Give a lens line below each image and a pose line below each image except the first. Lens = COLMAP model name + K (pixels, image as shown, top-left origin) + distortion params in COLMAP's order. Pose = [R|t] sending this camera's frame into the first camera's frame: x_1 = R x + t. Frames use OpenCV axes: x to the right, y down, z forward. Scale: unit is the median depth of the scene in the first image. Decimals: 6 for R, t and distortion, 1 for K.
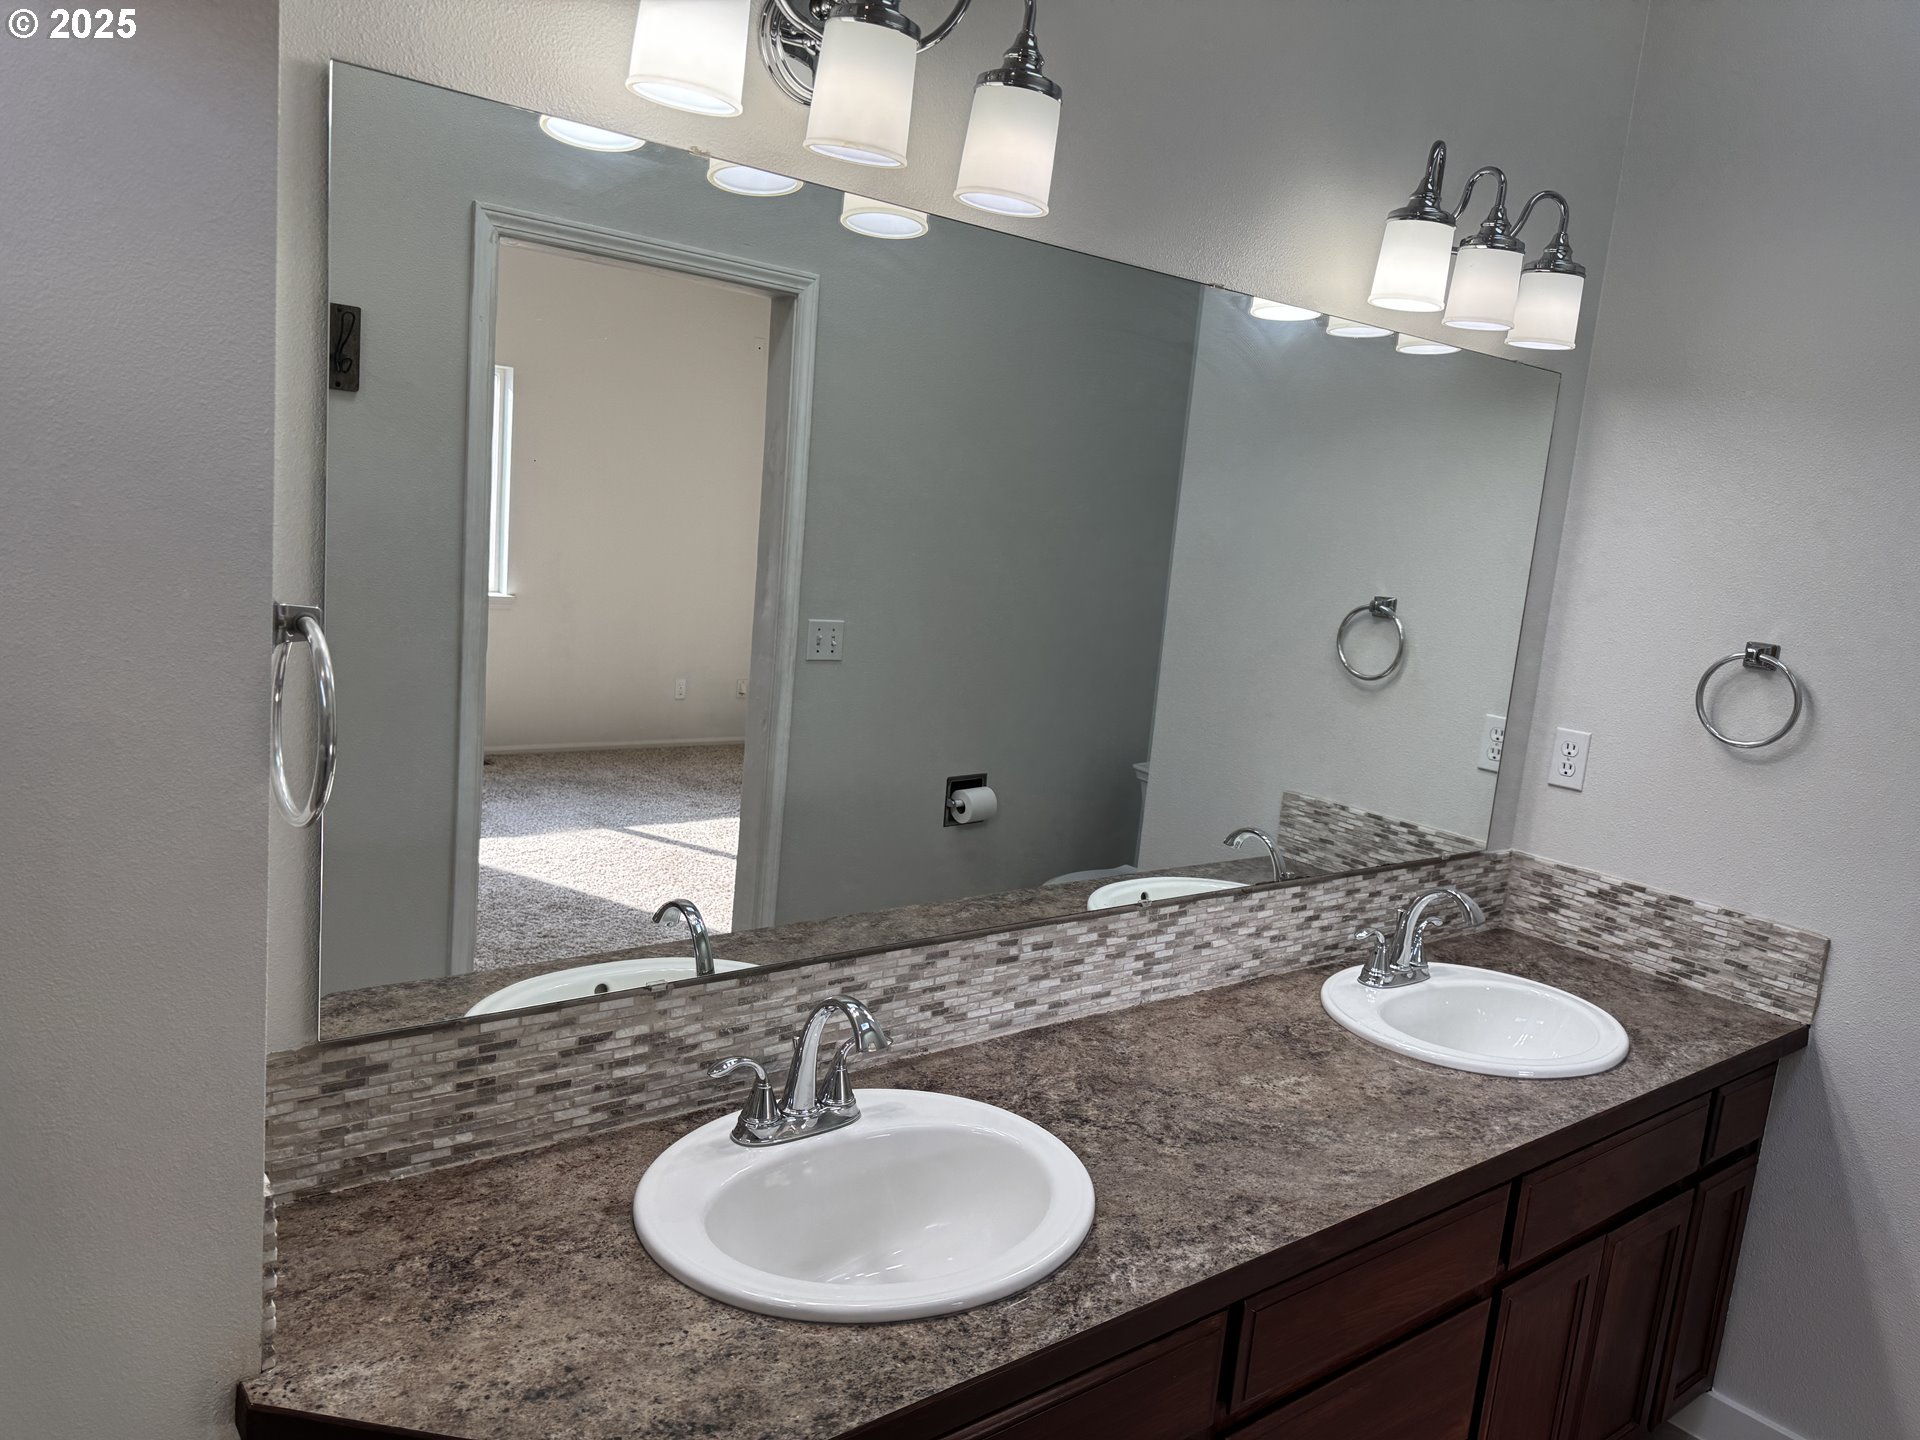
lens RADIAL K [[1361.2, 0, 965.6], [0, 1361.2, 717.4], [0, 0, 1]] dist [0.027917, -0.017205]
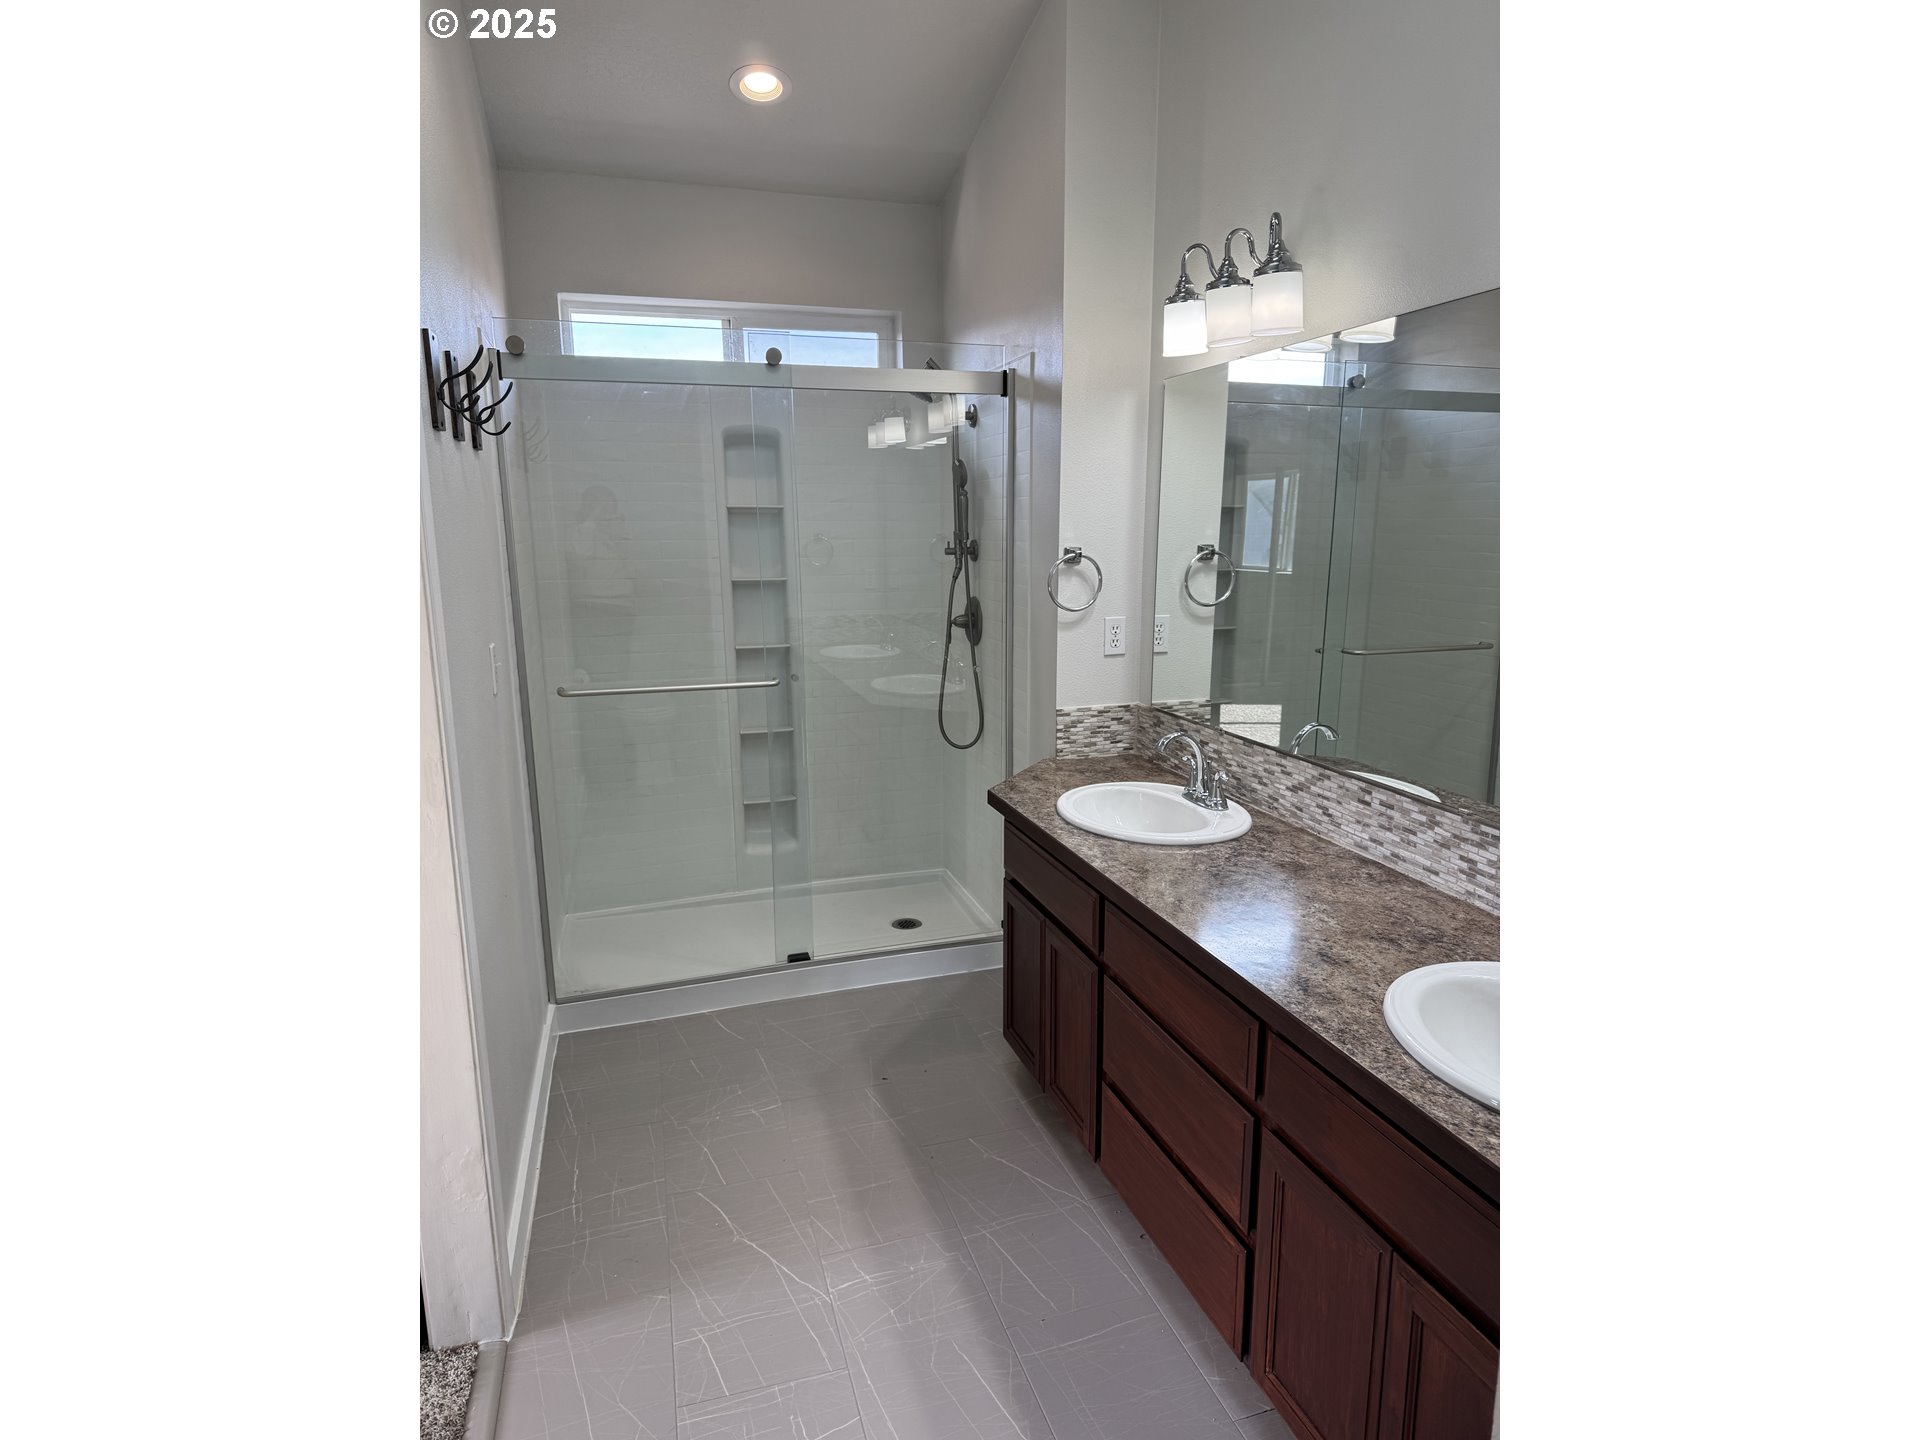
lens RADIAL K [[1008.0, 0, 964.6], [0, 1008.0, 718.2], [0, 0, 1]] dist [0.052575, -0.002266]
pose [[-0.344233, 0.087090, -0.934836, 1.246689], [-0.181939, 0.970627, 0.157419, -0.006503], [0.921087, 0.224272, -0.318277, 0.959715]]
